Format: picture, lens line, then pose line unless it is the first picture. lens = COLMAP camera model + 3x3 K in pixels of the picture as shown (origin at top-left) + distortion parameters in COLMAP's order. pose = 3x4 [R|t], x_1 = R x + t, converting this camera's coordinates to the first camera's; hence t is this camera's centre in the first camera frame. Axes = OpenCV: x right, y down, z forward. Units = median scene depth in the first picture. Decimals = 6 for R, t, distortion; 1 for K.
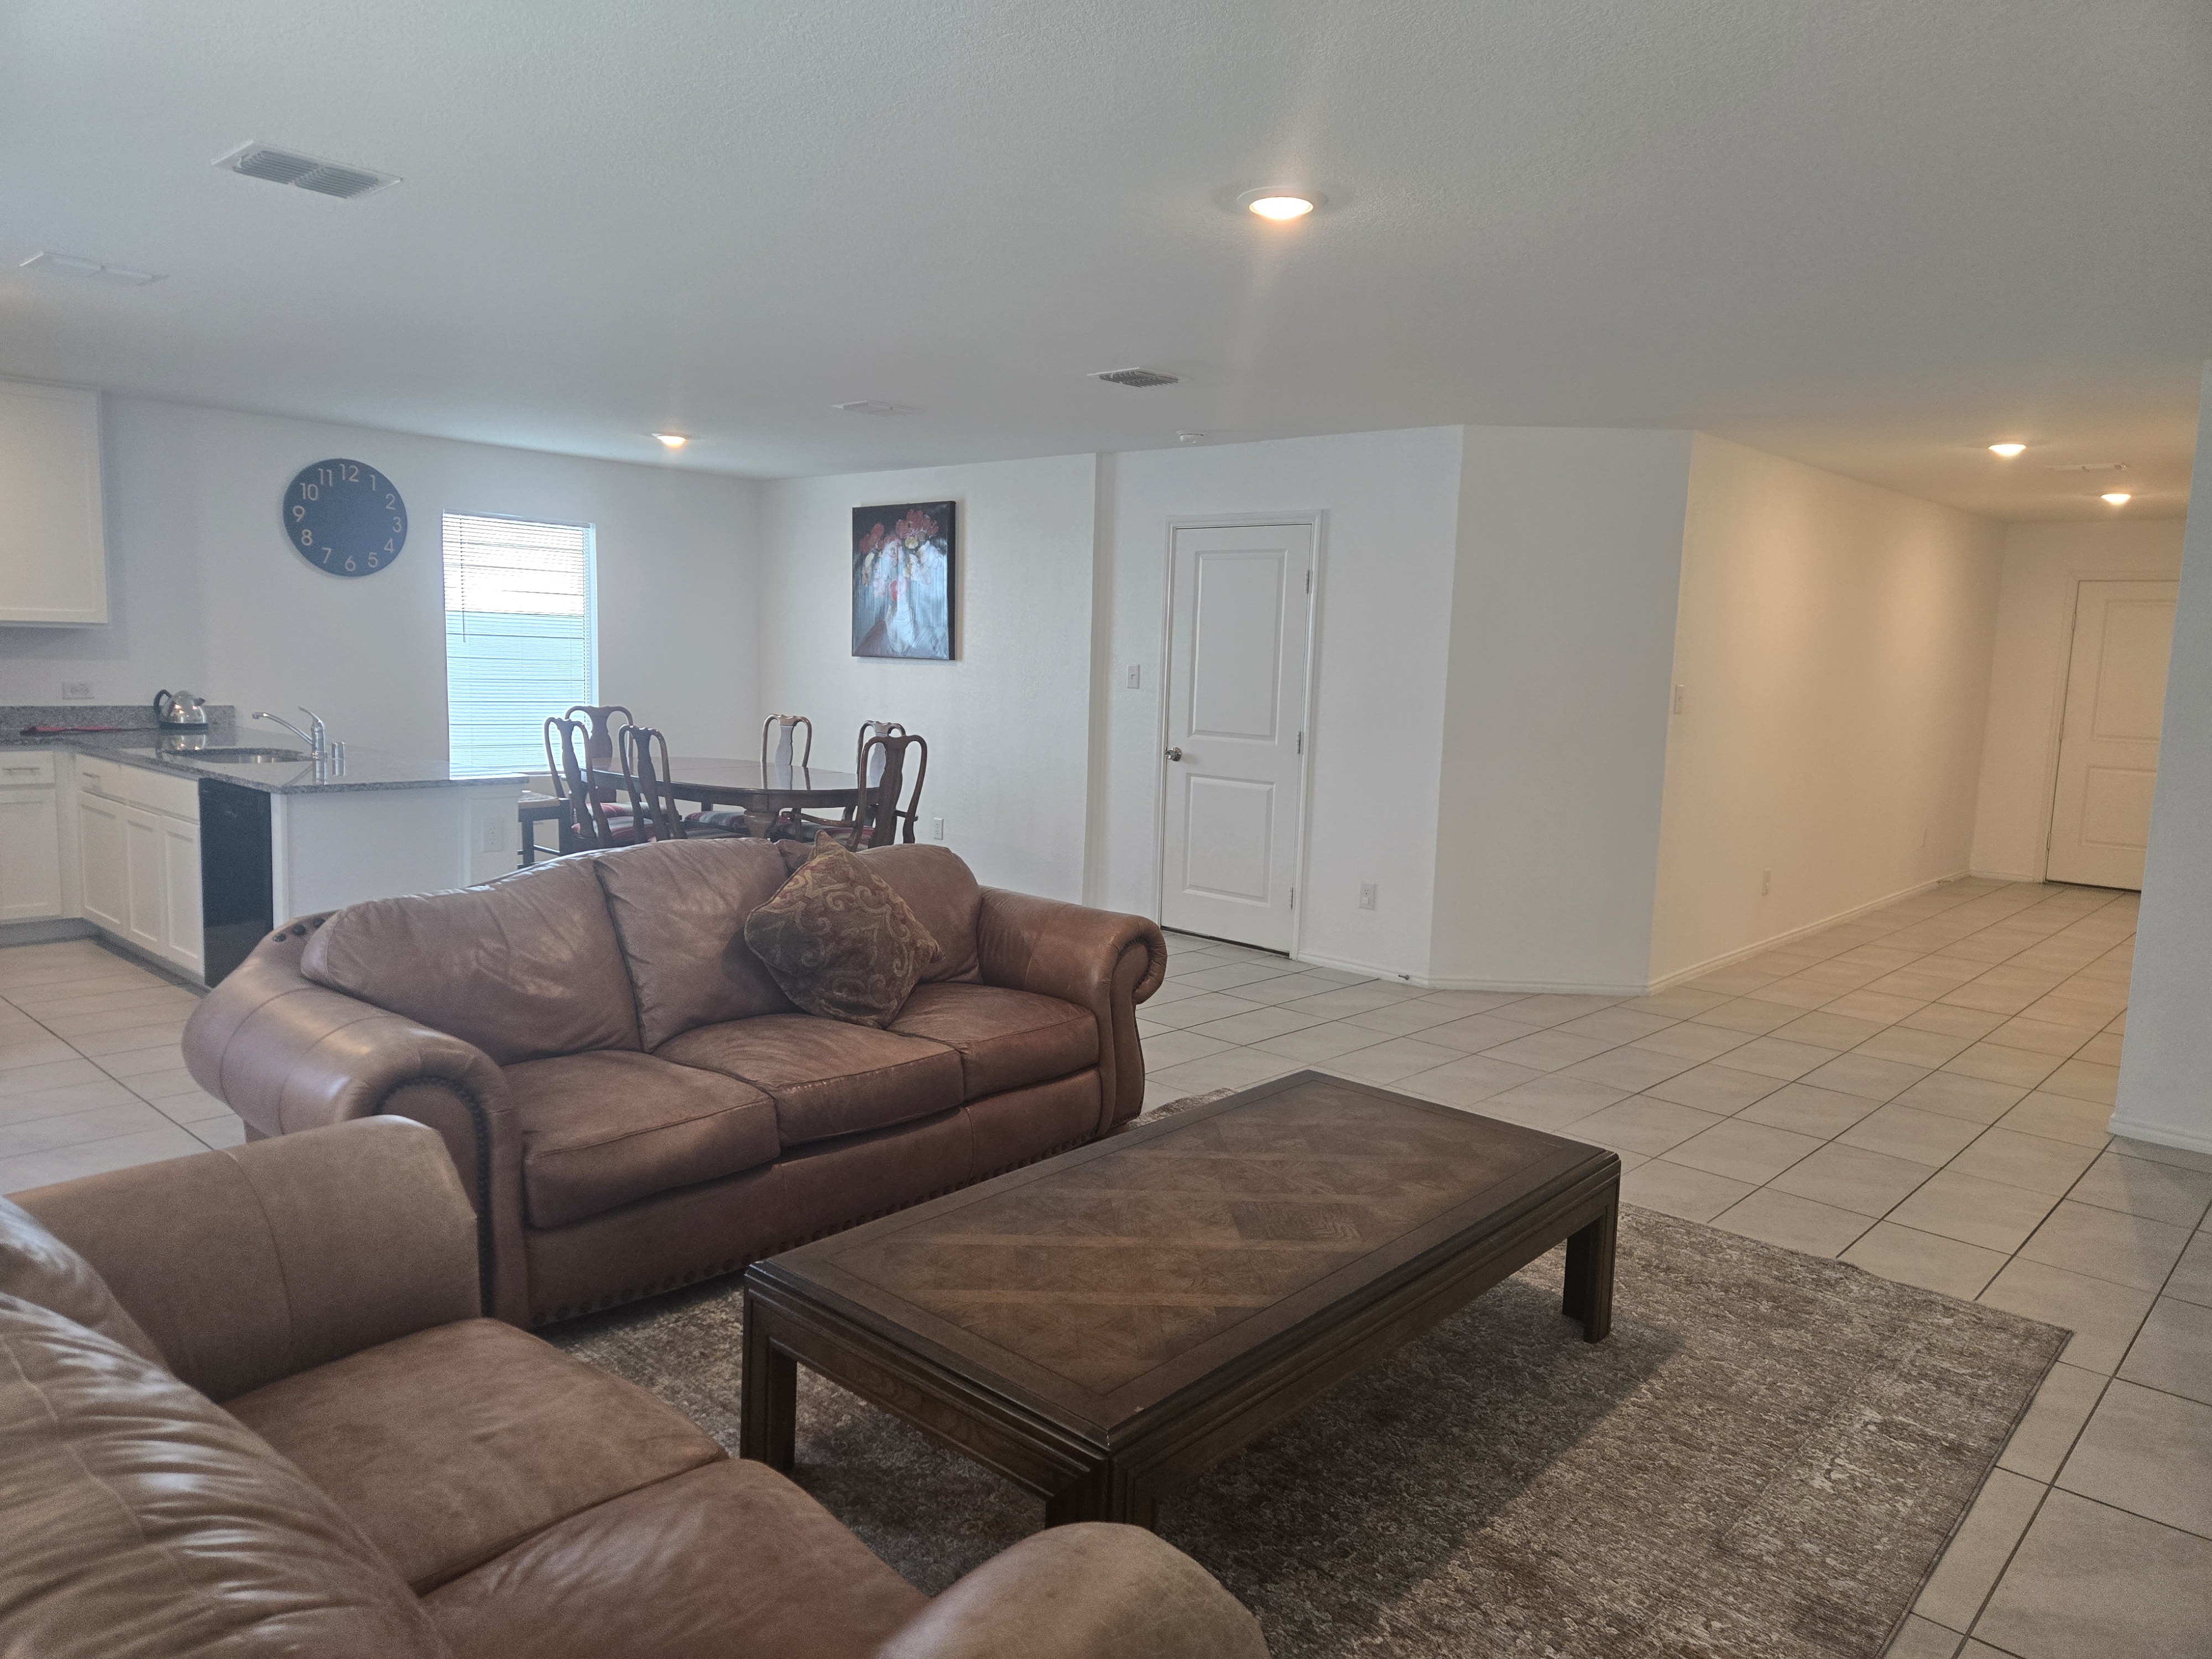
lens RADIAL K [[1465.1, 0, 1104.9], [0, 1465.1, 845.3], [0, 0, 1]] dist [0.035860, -0.002095]
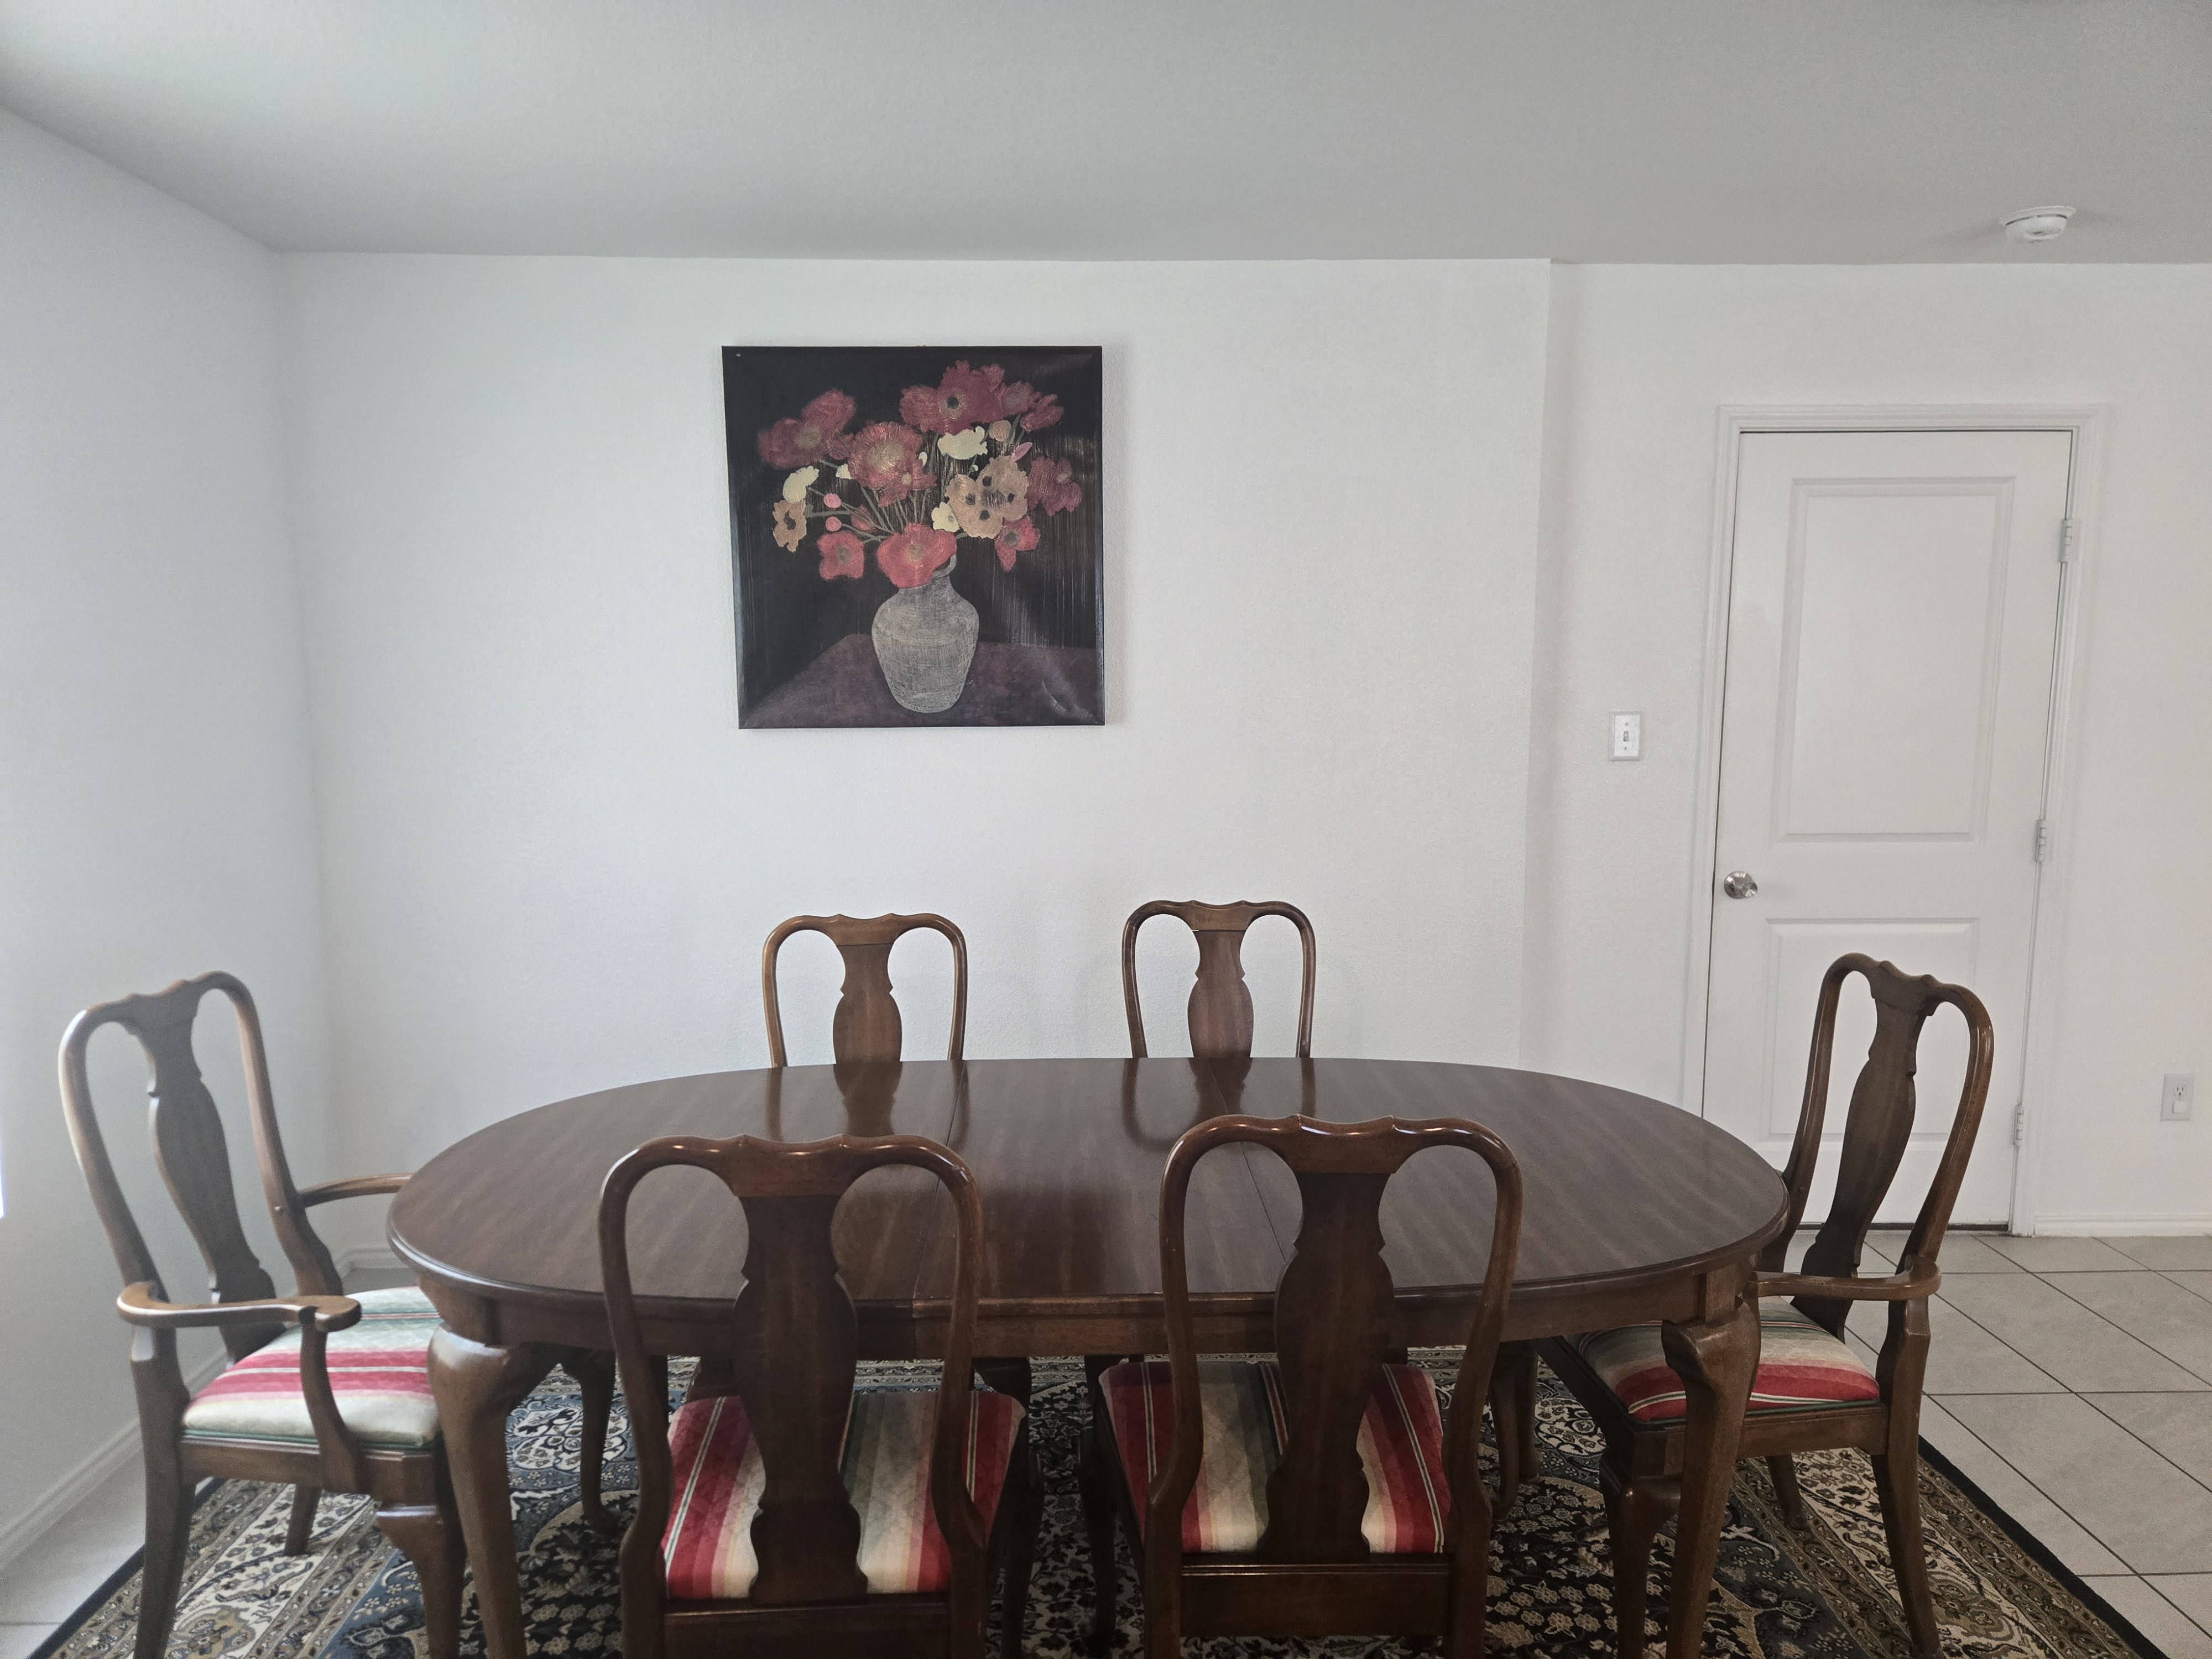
lens RADIAL K [[1465.1, 0, 1104.9], [0, 1465.1, 845.3], [0, 0, 1]] dist [0.035860, -0.002095]
pose [[0.724972, -0.121253, 0.678022, -0.423033], [0.118085, 0.991689, 0.051084, -0.119619], [-0.678581, 0.043030, 0.733265, 0.728948]]
